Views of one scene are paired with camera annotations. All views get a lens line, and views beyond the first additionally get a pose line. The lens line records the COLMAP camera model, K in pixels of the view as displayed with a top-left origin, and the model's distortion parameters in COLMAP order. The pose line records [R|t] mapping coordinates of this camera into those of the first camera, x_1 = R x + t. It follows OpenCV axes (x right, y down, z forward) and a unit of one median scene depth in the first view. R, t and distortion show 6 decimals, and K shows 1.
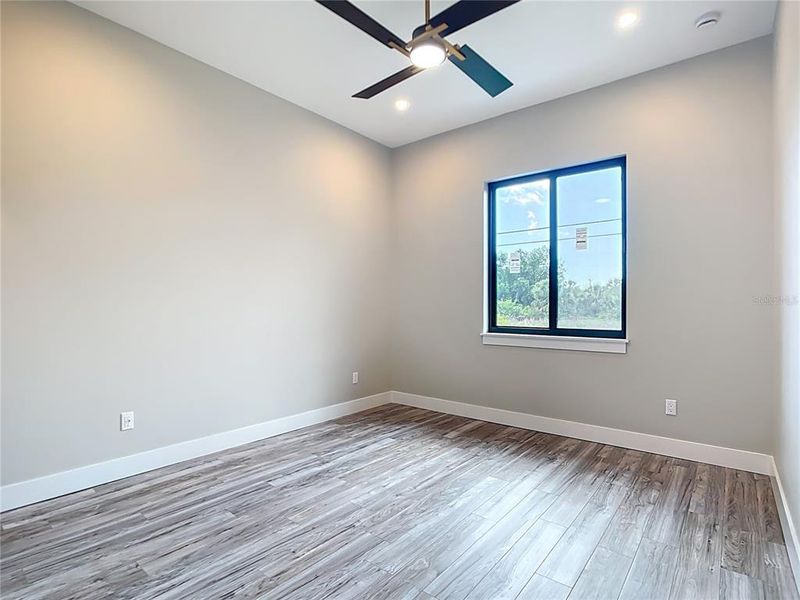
lens RADIAL K [[432.7, 0, 396.6], [0, 432.7, 302.8], [0, 0, 1]] dist [-0.000450, 0.008047]
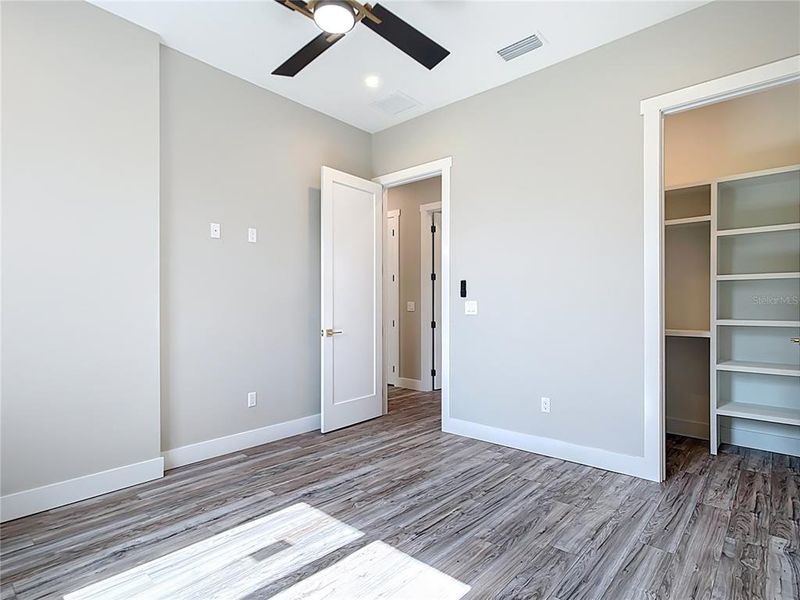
lens RADIAL K [[432.7, 0, 400.1], [0, 432.7, 303.0], [0, 0, 1]] dist [-0.000450, 0.008047]
pose [[-0.999413, -0.000377, 0.034259, -0.094907], [-0.000759, 0.999938, -0.011137, 0.007042], [-0.034253, -0.011156, -0.999351, 1.998403]]
